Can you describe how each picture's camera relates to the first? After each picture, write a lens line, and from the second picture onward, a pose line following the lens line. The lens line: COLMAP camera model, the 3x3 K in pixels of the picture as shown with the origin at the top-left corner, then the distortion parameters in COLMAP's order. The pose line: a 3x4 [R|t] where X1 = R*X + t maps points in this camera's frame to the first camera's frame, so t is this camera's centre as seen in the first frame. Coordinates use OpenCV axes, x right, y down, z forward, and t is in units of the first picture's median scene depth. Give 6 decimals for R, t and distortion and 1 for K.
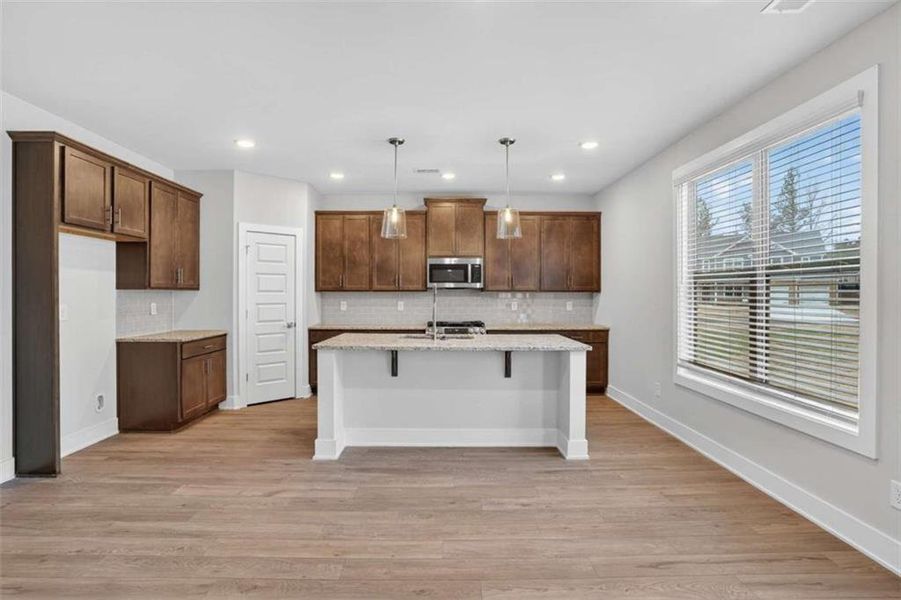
lens RADIAL K [[448.8, 0, 448.4], [0, 448.8, 300.1], [0, 0, 1]] dist [-0.055760, 0.013165]
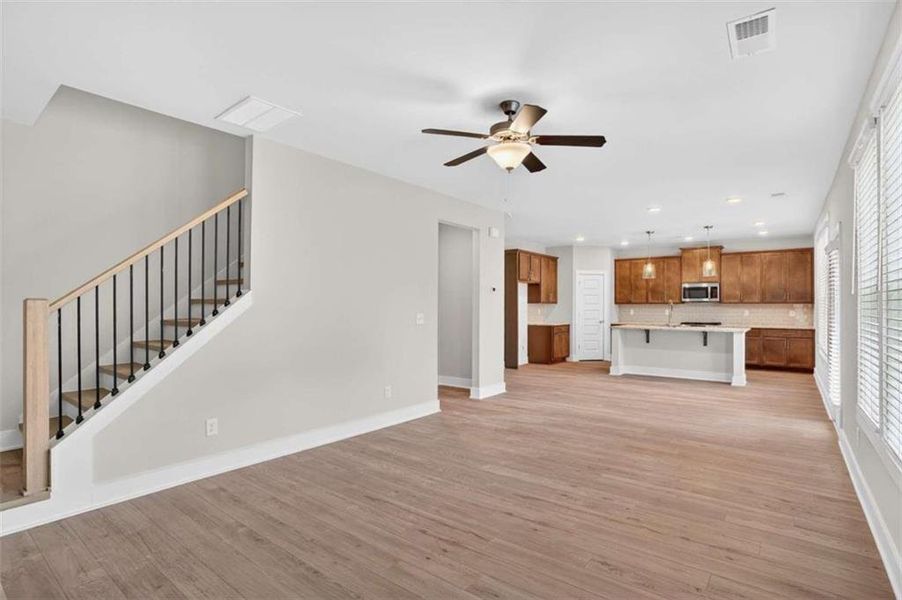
lens RADIAL K [[449.3, 0, 449.3], [0, 449.3, 303.0], [0, 0, 1]] dist [-0.055760, 0.013165]
pose [[0.780607, -0.004936, -0.625003, 0.441842], [-0.007724, 0.999816, -0.017543, 0.019652], [0.624974, 0.018522, 0.780425, -1.189656]]
